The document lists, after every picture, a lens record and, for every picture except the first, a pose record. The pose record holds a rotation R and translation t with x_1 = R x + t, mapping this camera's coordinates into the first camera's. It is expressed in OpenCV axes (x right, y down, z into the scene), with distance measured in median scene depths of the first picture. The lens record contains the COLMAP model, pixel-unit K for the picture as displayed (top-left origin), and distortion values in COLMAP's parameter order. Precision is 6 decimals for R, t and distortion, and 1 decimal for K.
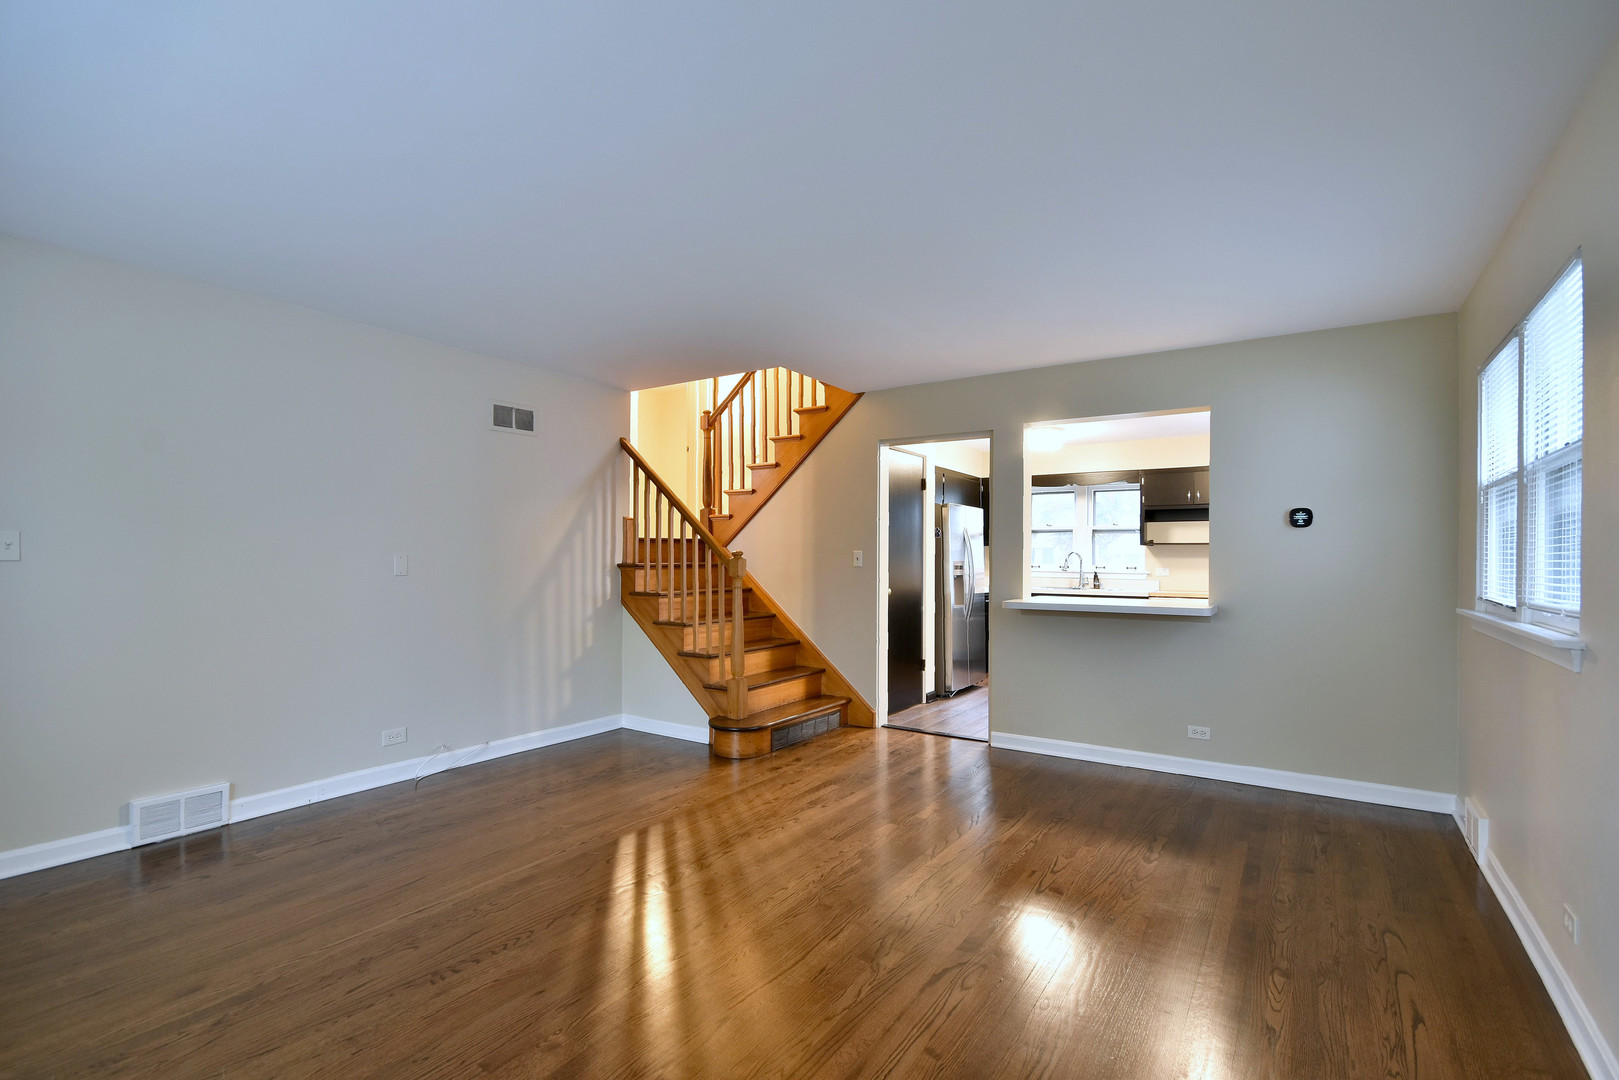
lens RADIAL K [[744.3, 0, 806.4], [0, 744.3, 559.0], [0, 0, 1]] dist [0.002136, 0.000232]
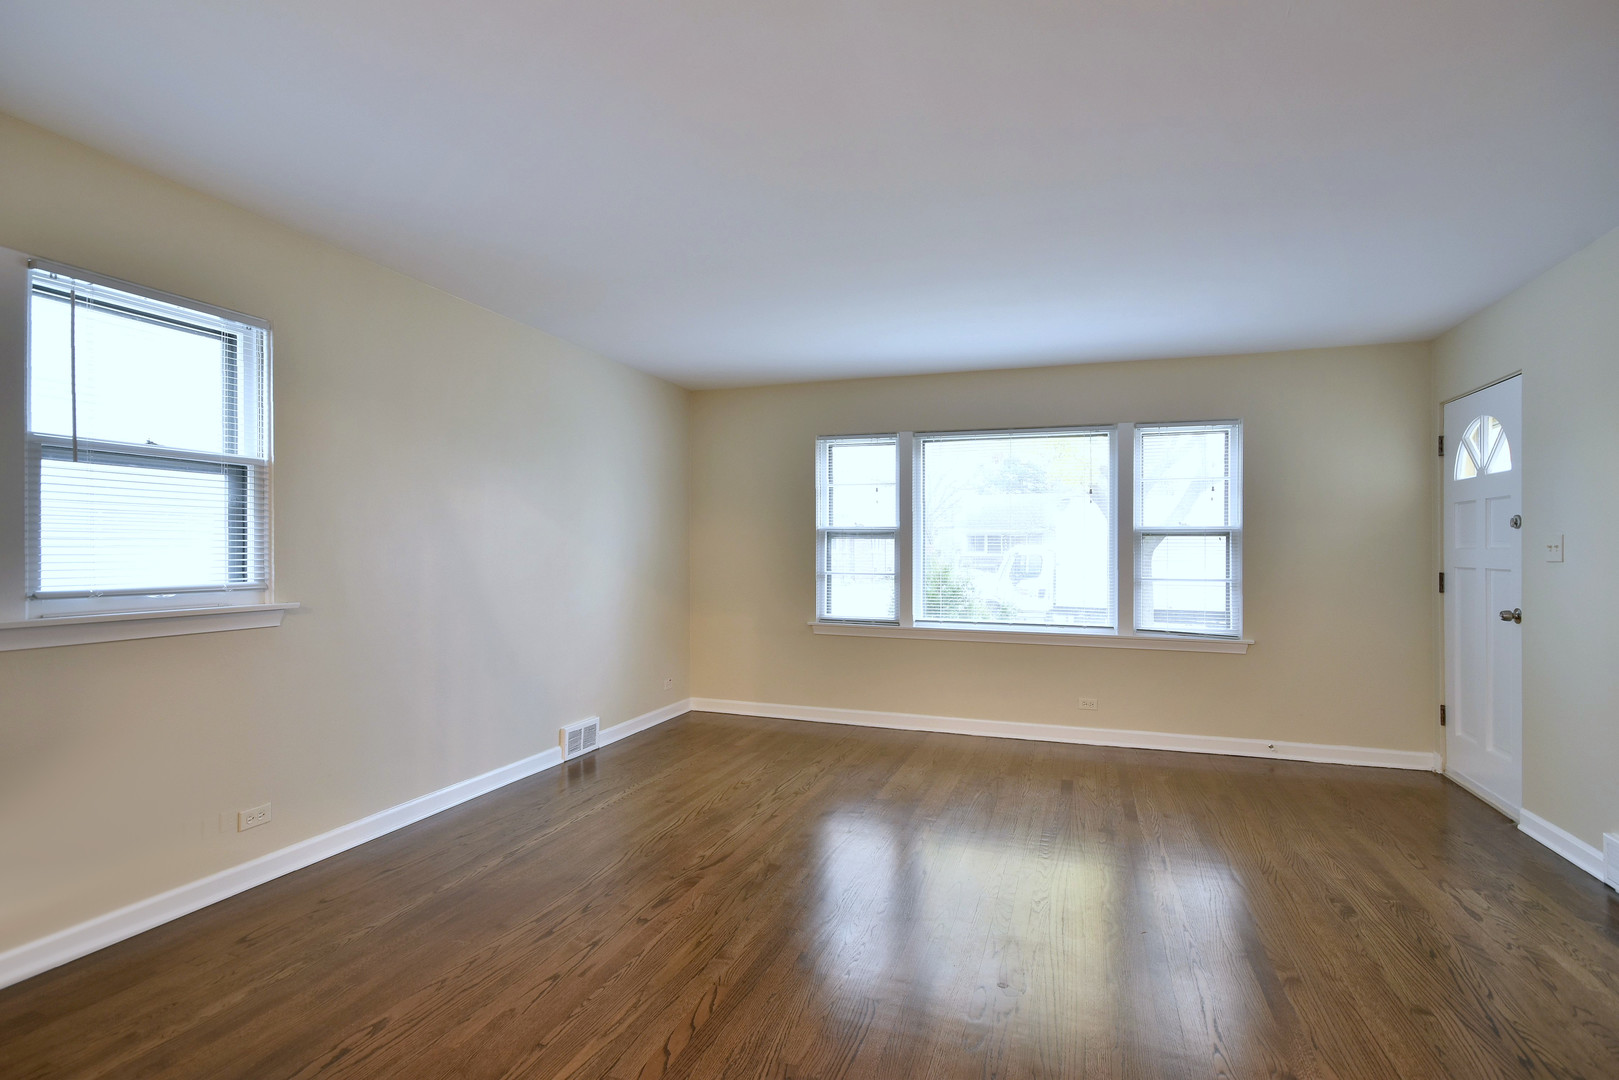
lens RADIAL K [[797.1, 0, 807.3], [0, 797.1, 547.3], [0, 0, 1]] dist [0.009925, -0.000205]
pose [[-0.968629, -0.011636, -0.248238, 0.197387], [-0.010740, 0.999930, -0.004961, -0.000709], [0.248279, -0.002140, -0.968686, 1.235826]]
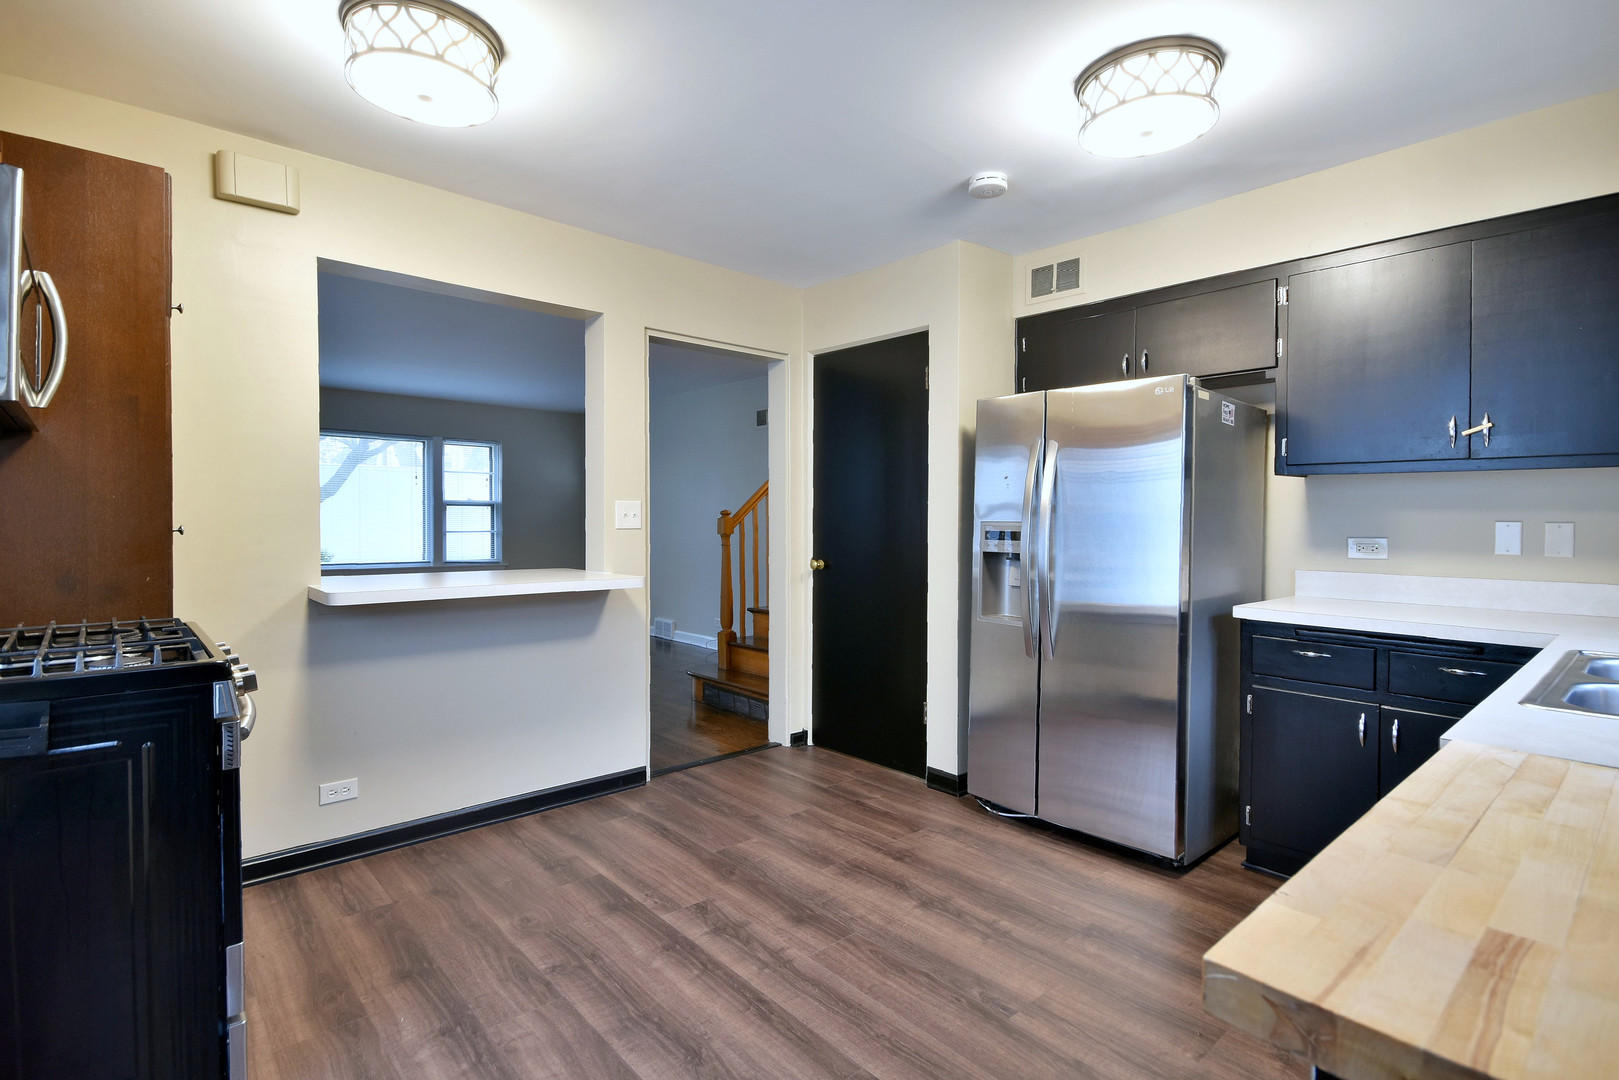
lens RADIAL K [[772.4, 0, 815.3], [0, 772.4, 540.1], [0, 0, 1]] dist [0.003326, -0.000389]
pose [[-0.234399, 0.018374, -0.971967, 1.057168], [-0.009132, 0.999736, 0.021101, 0.007951], [0.972097, 0.013822, -0.234170, 1.538396]]
